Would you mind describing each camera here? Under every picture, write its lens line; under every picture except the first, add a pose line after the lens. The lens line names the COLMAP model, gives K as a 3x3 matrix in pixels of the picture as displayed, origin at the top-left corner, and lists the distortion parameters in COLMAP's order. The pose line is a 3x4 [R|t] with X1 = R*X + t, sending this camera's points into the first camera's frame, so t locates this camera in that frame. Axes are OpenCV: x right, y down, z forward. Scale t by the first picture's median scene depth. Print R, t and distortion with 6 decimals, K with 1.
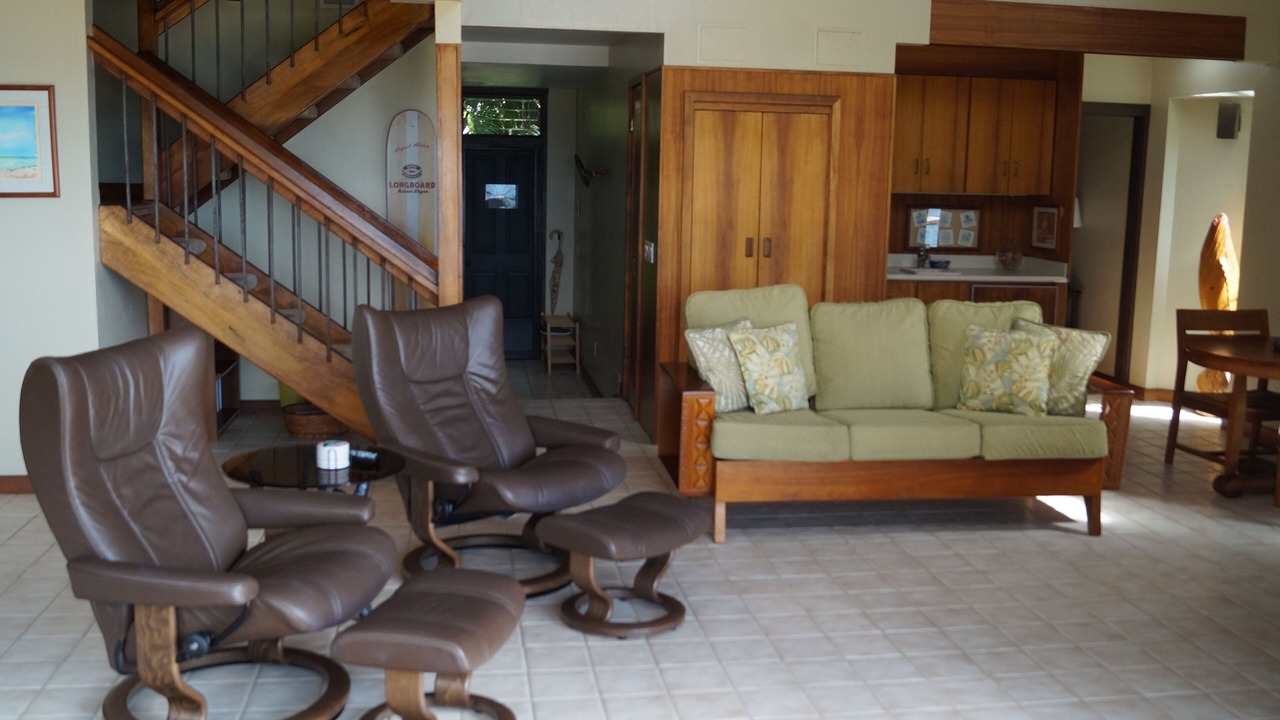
lens RADIAL K [[1191.1, 0, 640.0], [0, 1191.1, 360.0], [0, 0, 1]] dist [-0.067555, 0.002250]
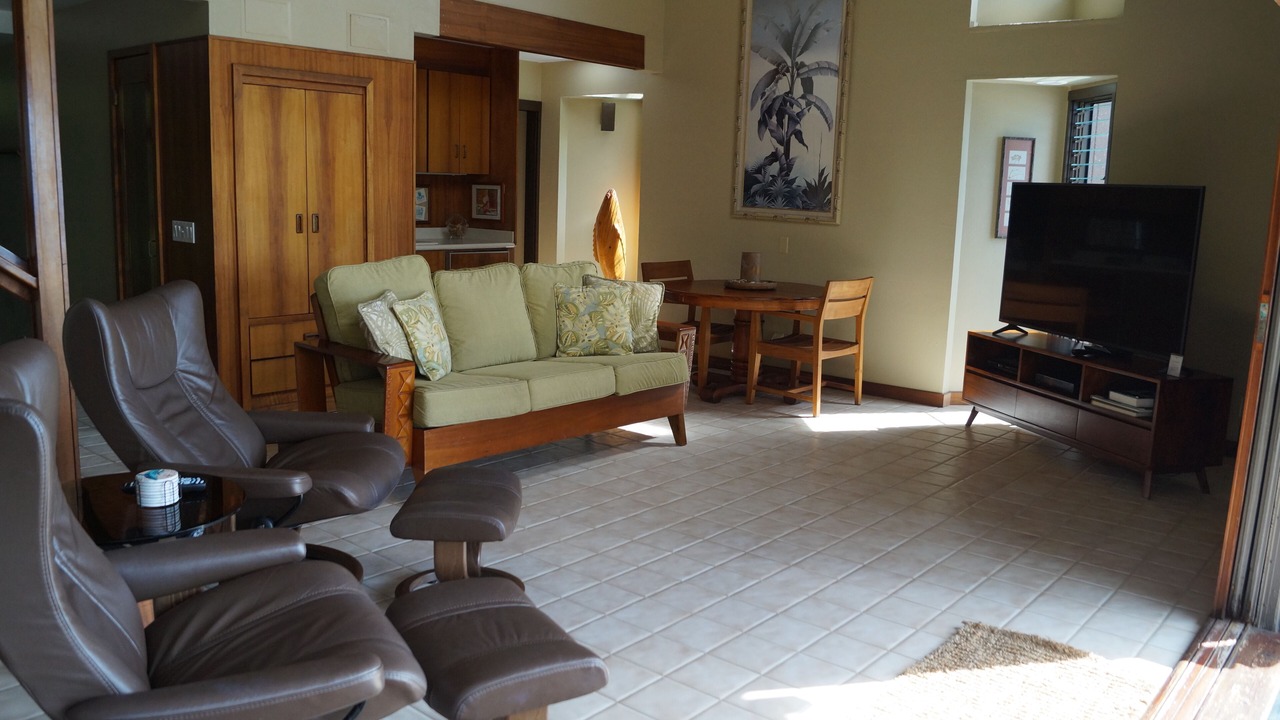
lens RADIAL K [[1000.8, 0, 640.0], [0, 1000.8, 360.0], [0, 0, 1]] dist [-0.075071, -0.000648]
pose [[0.759539, -0.107543, 0.641510, -0.246108], [0.083223, 0.994199, 0.068132, -0.012686], [-0.645116, 0.001639, 0.764083, 0.172186]]
